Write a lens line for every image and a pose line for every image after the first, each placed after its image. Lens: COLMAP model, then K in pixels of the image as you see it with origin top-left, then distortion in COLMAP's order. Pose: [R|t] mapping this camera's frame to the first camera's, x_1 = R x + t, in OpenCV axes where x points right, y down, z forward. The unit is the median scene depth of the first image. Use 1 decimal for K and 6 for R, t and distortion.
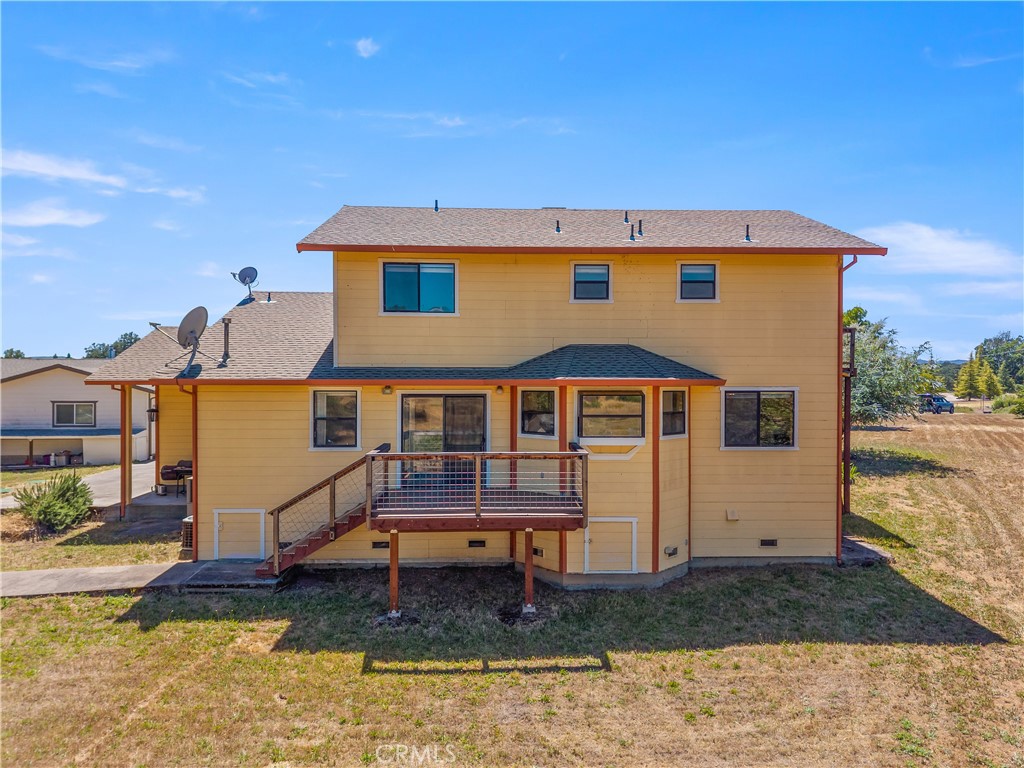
lens RADIAL K [[693.9, 0, 517.8], [0, 693.9, 389.0], [0, 0, 1]] dist [0.005884, -0.007422]
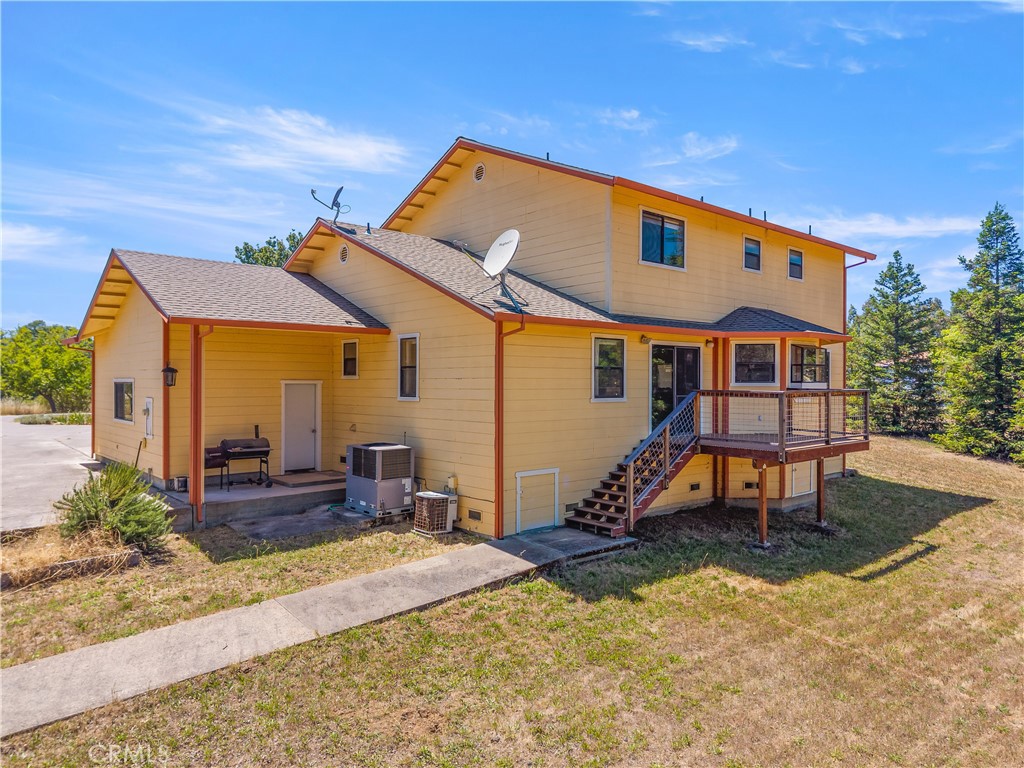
lens RADIAL K [[693.9, 0, 512.8], [0, 693.9, 380.5], [0, 0, 1]] dist [0.005884, -0.007422]
pose [[0.781846, -0.001902, 0.623468, -0.963755], [0.006833, 0.999961, -0.005518, 0.064961], [-0.623434, 0.008574, 0.781829, 0.345217]]
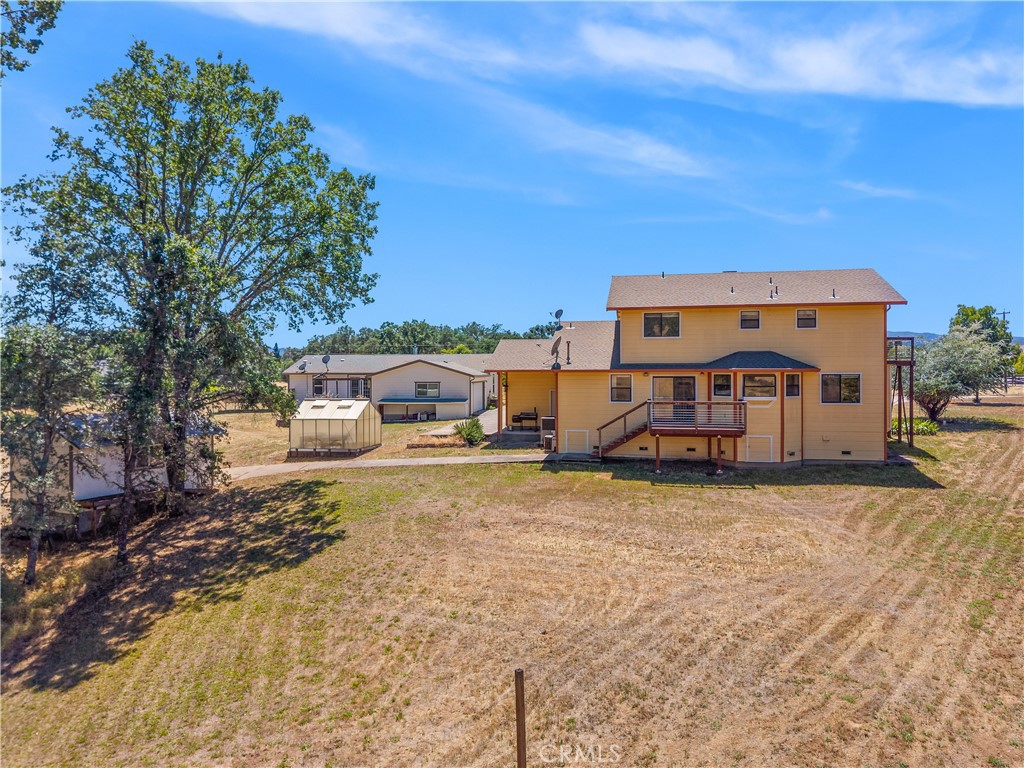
lens RADIAL K [[693.9, 0, 512.5], [0, 693.9, 368.2], [0, 0, 1]] dist [0.005884, -0.007422]
pose [[0.969474, -0.003091, -0.245173, -0.068300], [0.000314, 0.999935, -0.011365, 0.006704], [0.245193, 0.010941, 0.969413, -1.129710]]
